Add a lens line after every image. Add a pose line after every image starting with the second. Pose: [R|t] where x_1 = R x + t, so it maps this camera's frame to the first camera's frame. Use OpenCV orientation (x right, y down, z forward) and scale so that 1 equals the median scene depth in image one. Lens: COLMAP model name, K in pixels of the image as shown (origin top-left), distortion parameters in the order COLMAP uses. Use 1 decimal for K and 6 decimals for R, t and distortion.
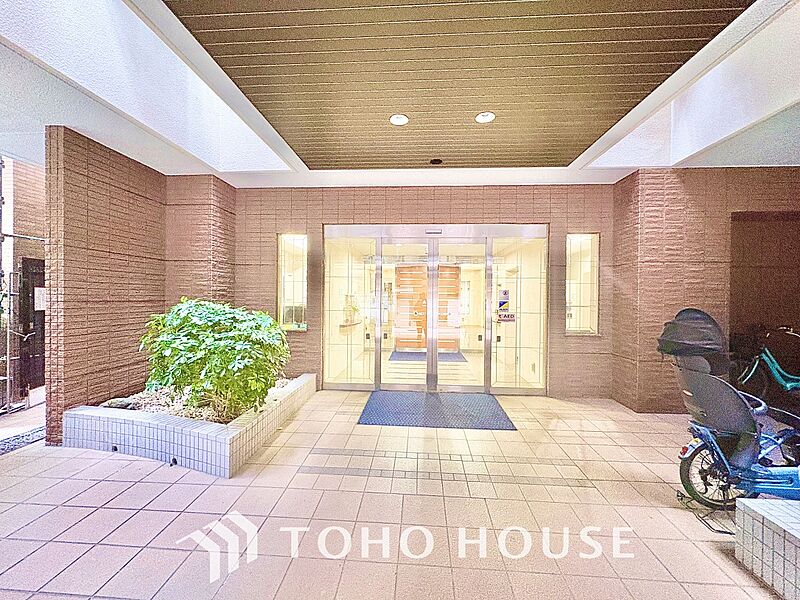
lens RADIAL K [[316.6, 0, 399.5], [0, 316.6, 298.2], [0, 0, 1]] dist [-0.000290, -0.000122]
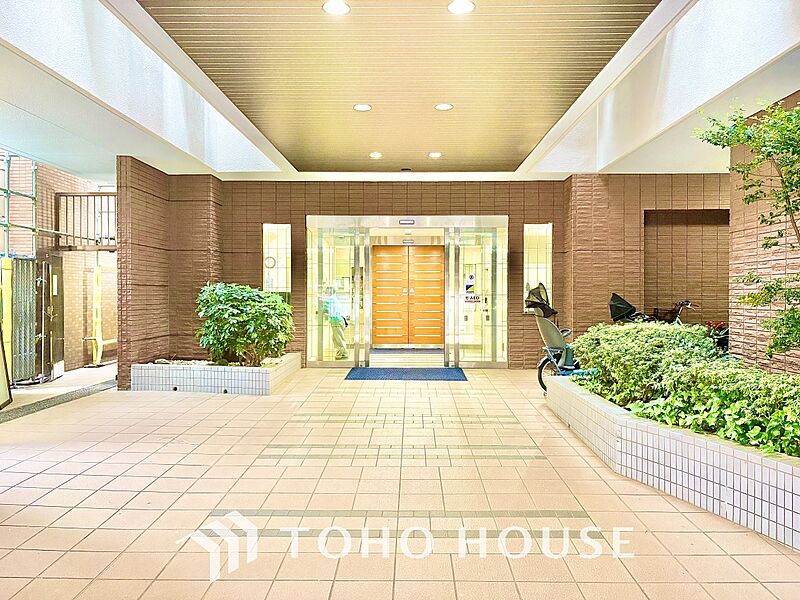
lens RADIAL K [[610.7, 0, 401.0], [0, 610.7, 299.0], [0, 0, 1]] dist [0.013277, -0.003038]
pose [[0.999073, -0.008515, 0.042190, -0.006128], [0.008200, 0.999937, 0.007649, 0.045273], [-0.042252, -0.007296, 0.999080, -1.224536]]
